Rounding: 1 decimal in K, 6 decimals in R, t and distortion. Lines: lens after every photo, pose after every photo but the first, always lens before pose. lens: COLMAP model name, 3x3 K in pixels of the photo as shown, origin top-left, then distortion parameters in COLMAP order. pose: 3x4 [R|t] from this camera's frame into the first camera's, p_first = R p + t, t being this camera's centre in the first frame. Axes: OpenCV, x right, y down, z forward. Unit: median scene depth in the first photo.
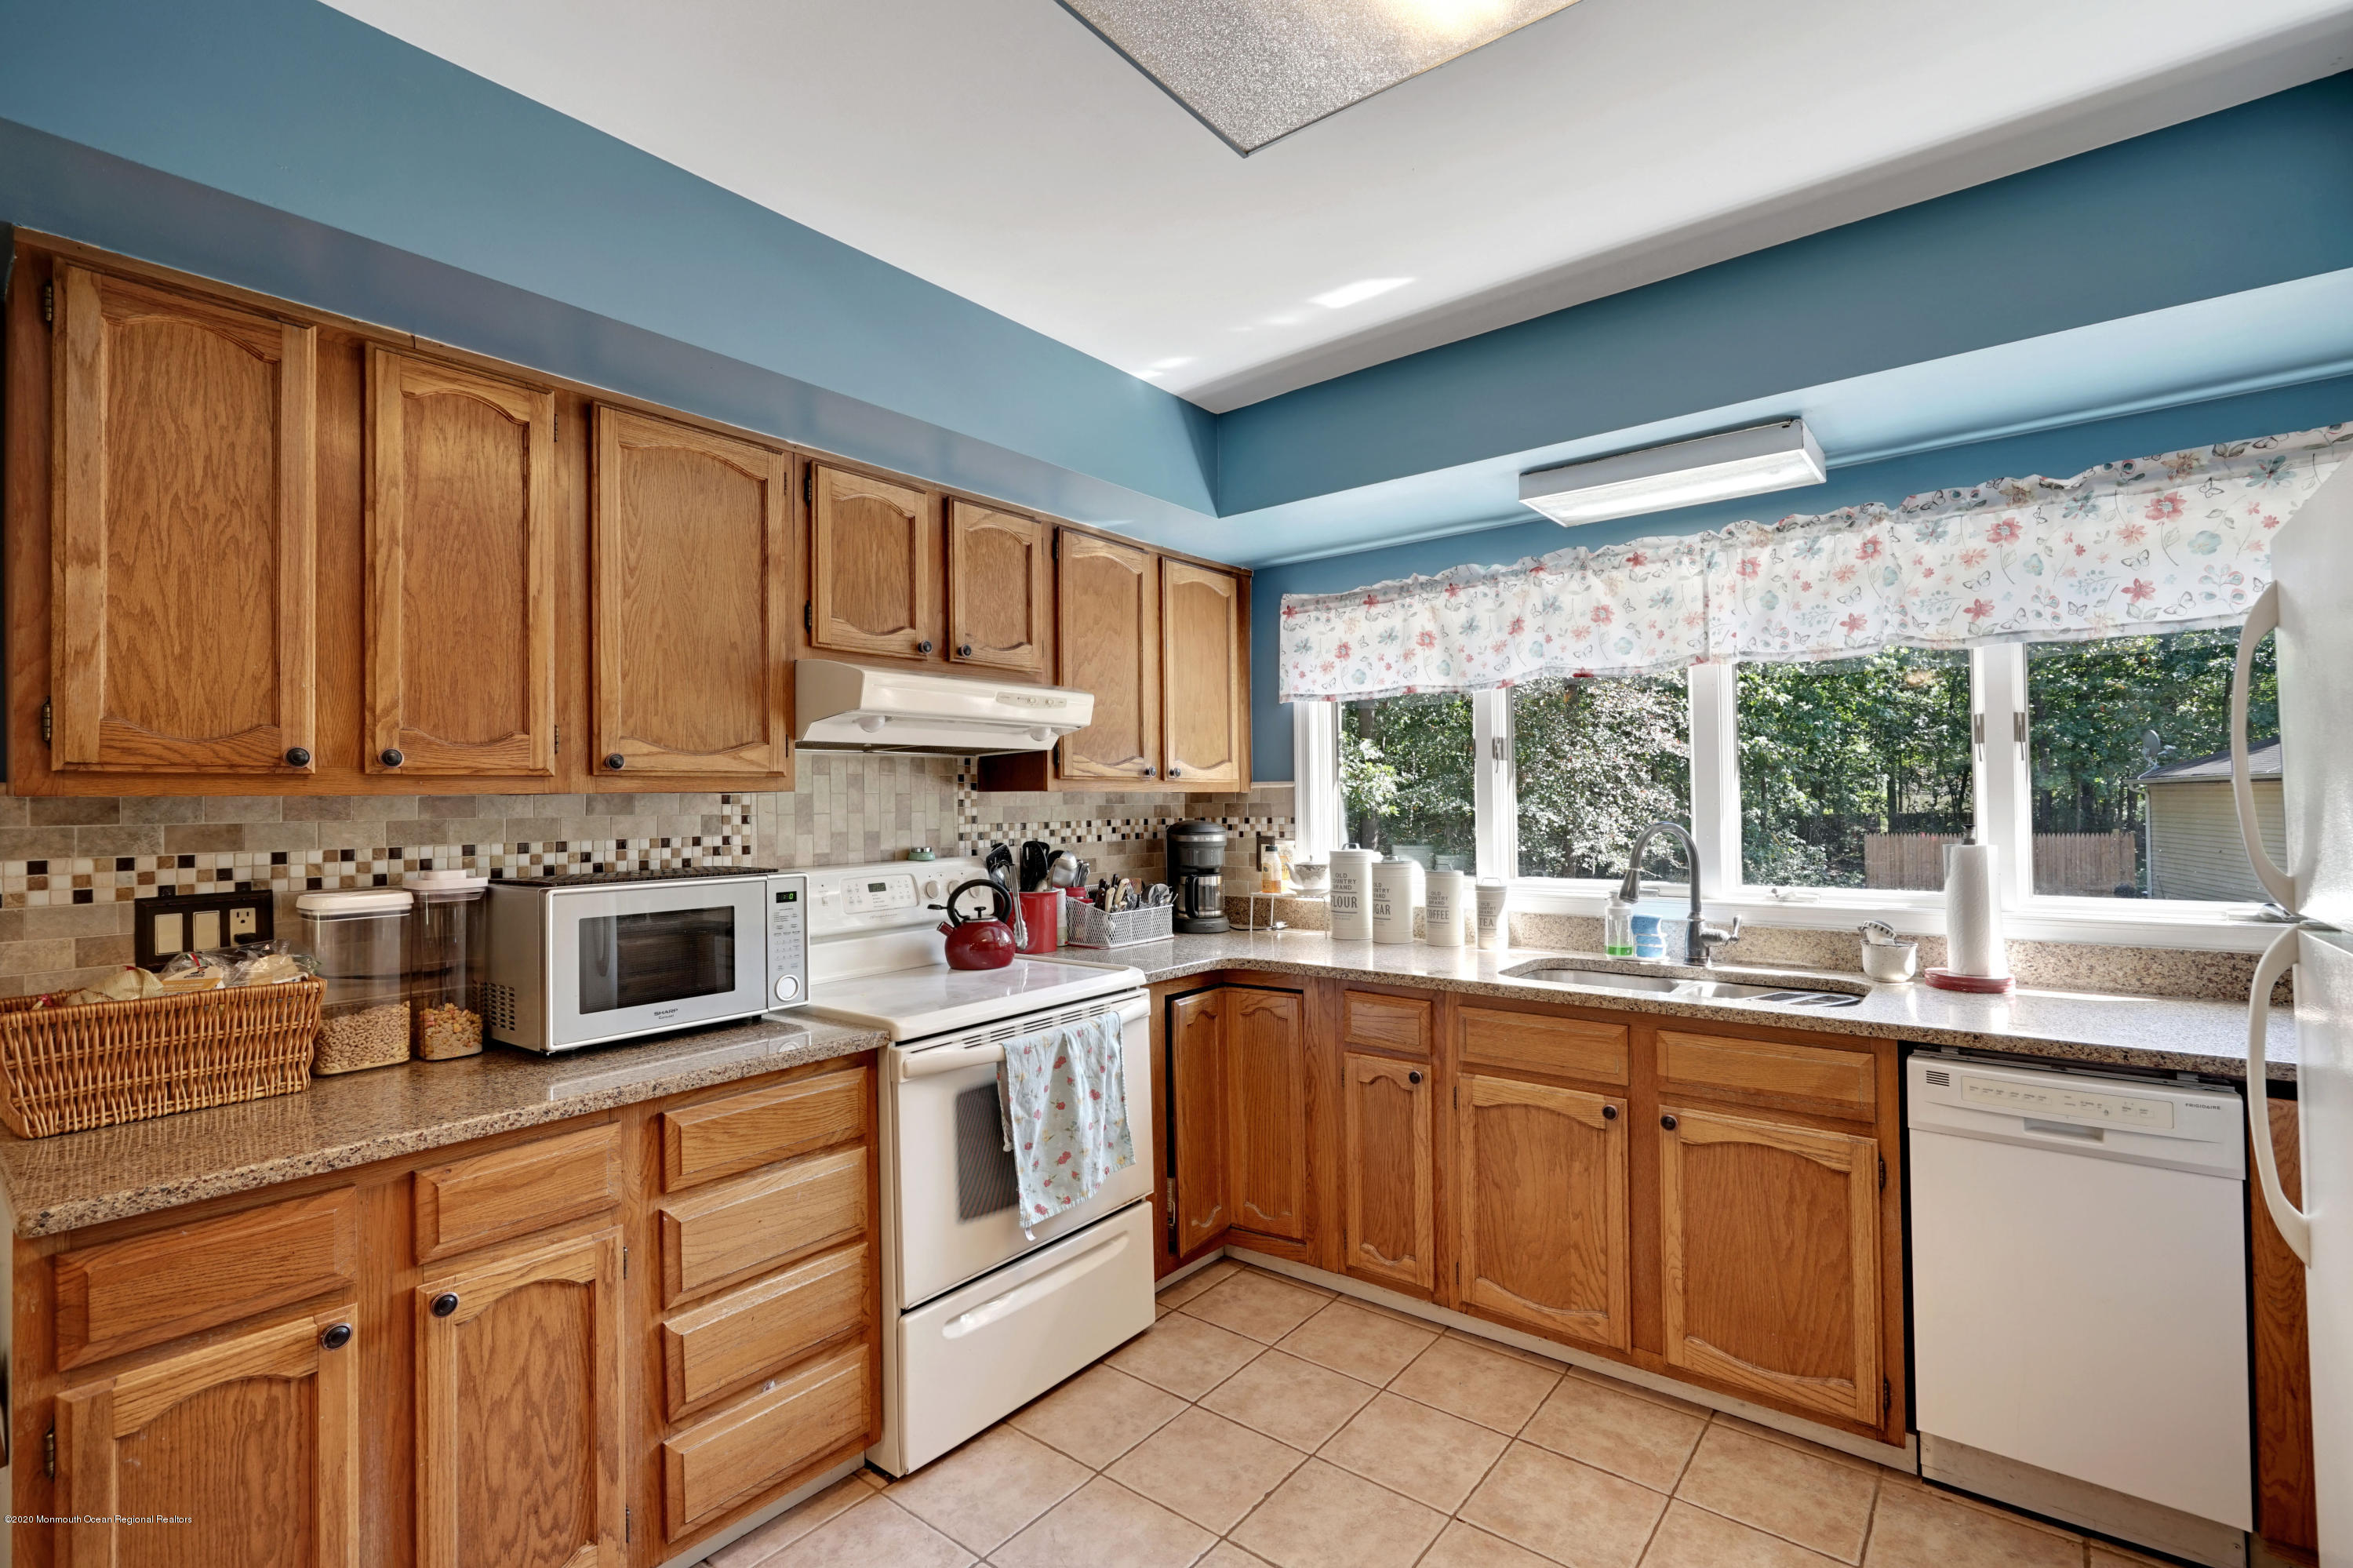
lens RADIAL K [[1060.0, 0, 1173.2], [0, 1060.0, 785.7], [0, 0, 1]] dist [-0.007327, 0.003405]
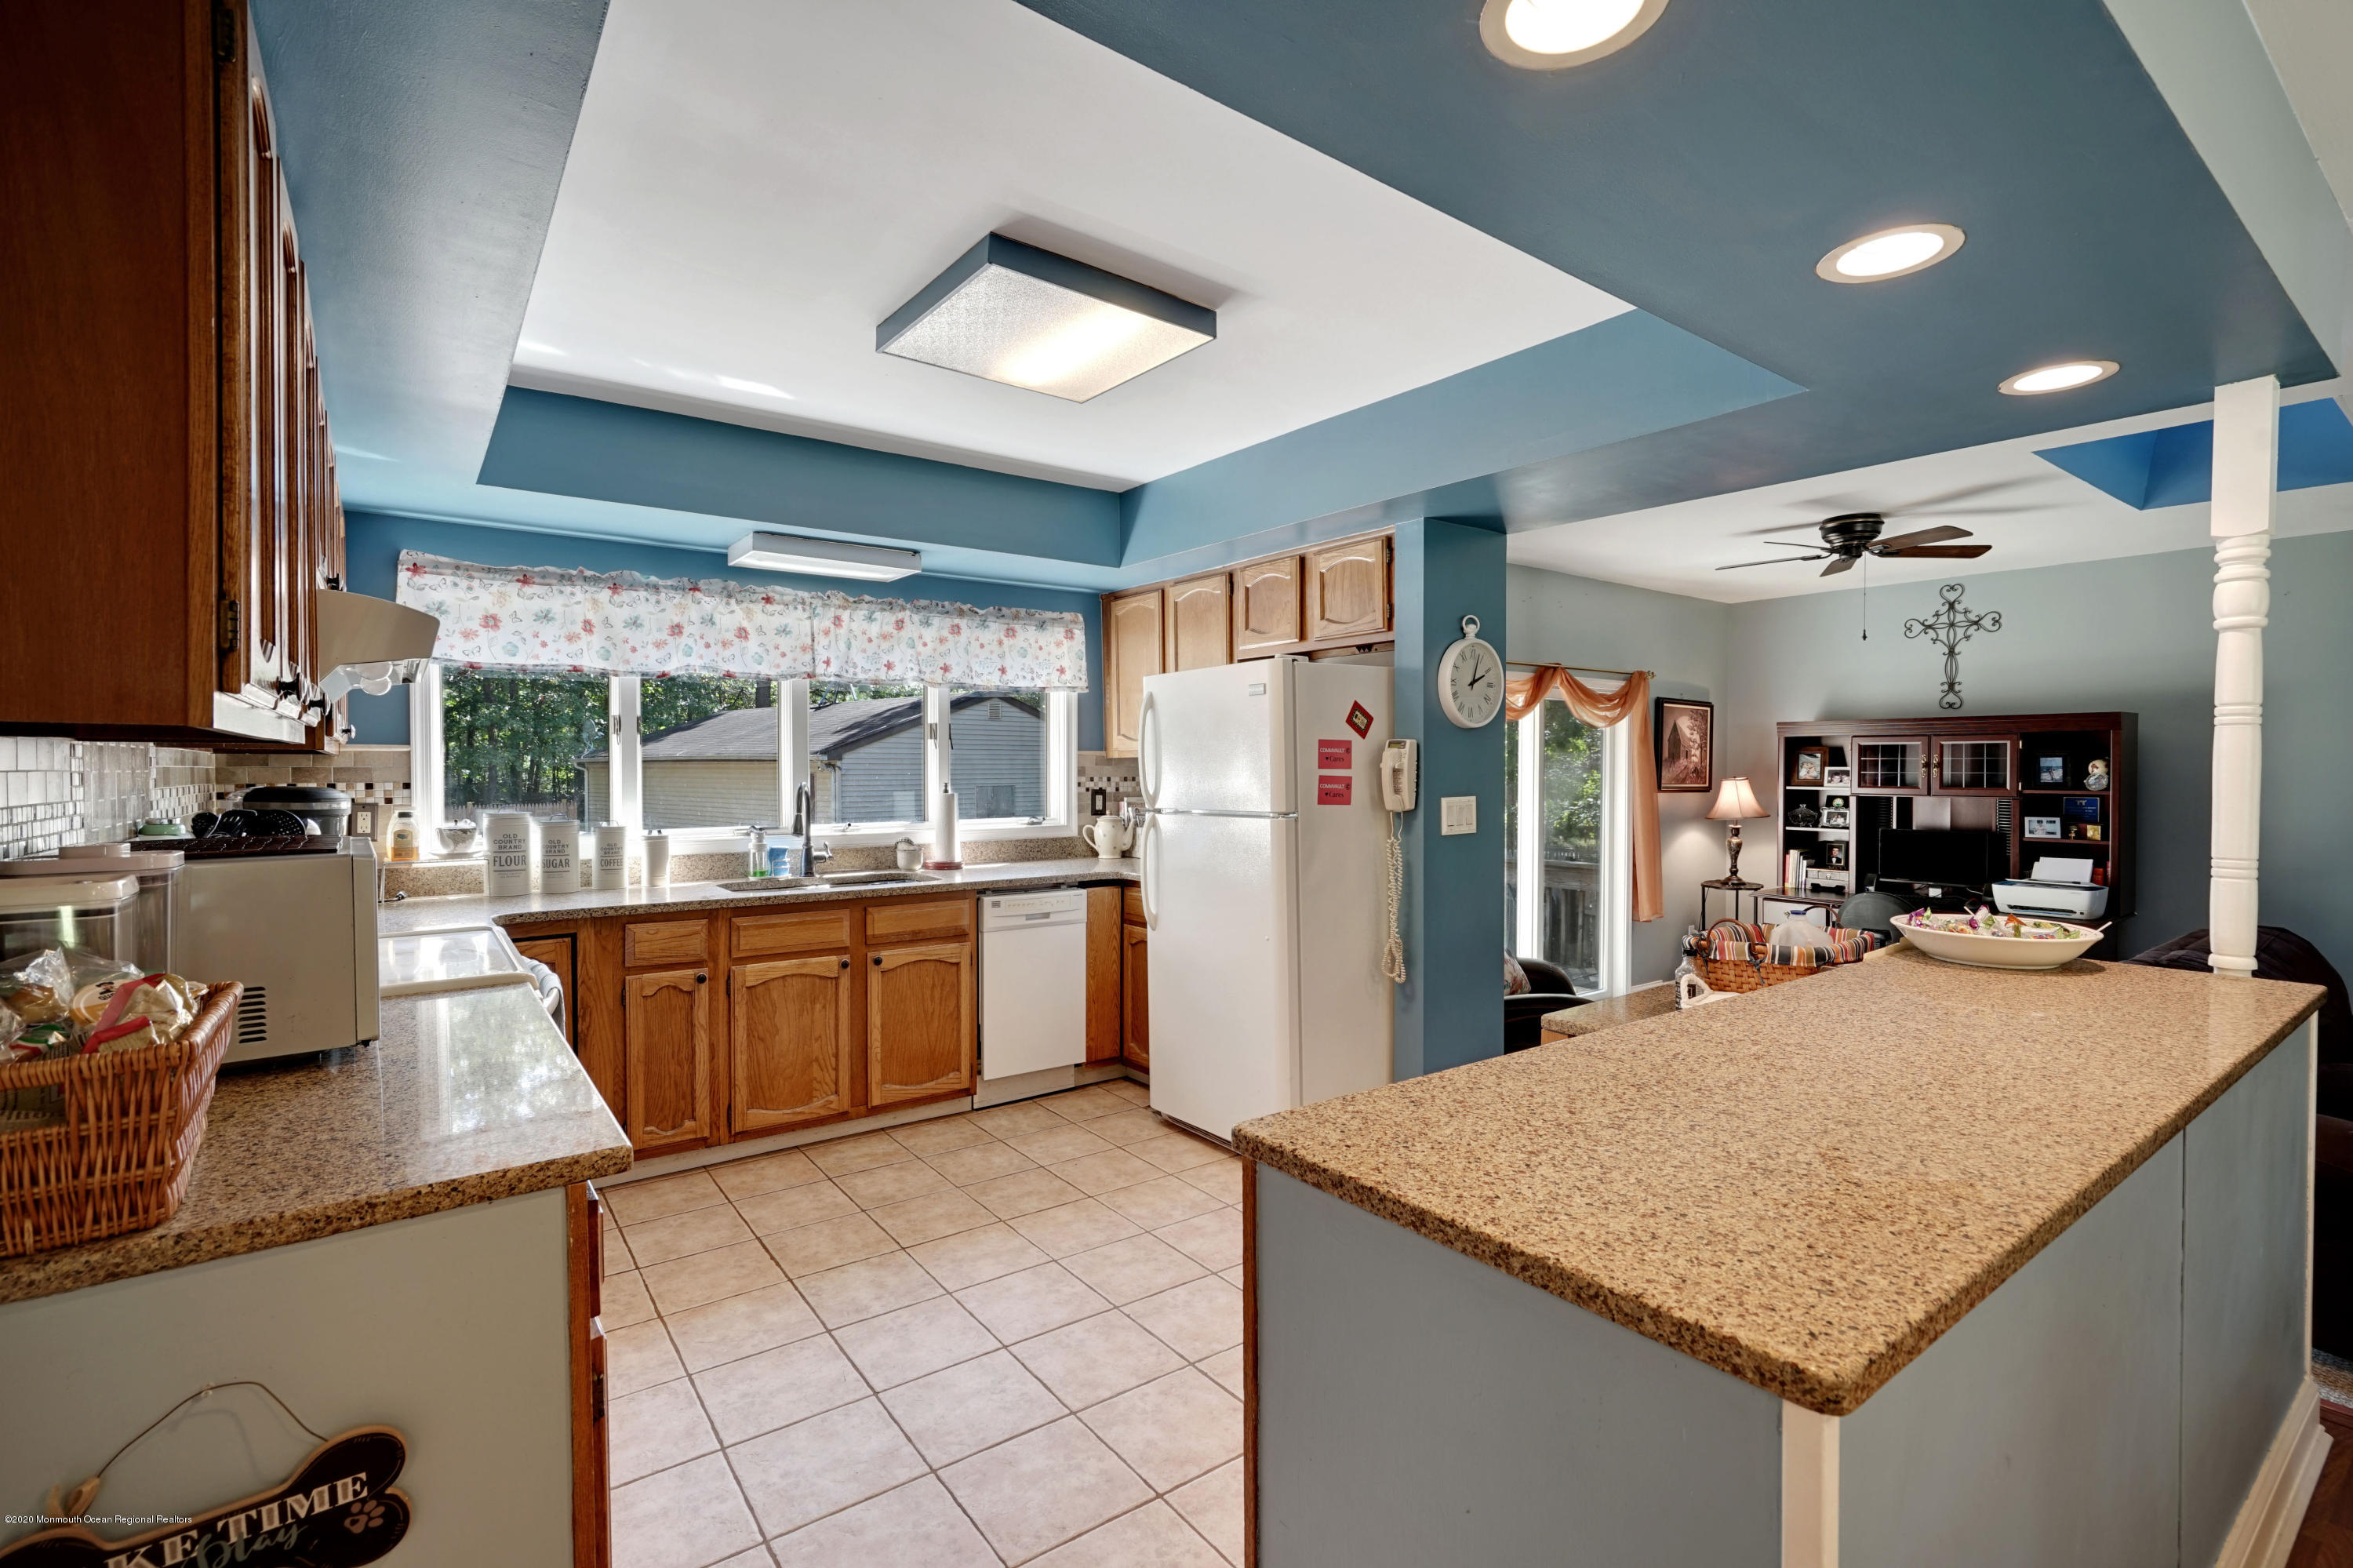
lens RADIAL K [[1060.0, 0, 1180.4], [0, 1060.0, 793.1], [0, 0, 1]] dist [-0.007327, 0.003405]
pose [[0.250848, -0.008696, 0.967987, -0.914543], [-0.017222, 0.999761, 0.013444, 0.020896], [-0.967873, -0.020043, 0.250639, 0.111594]]
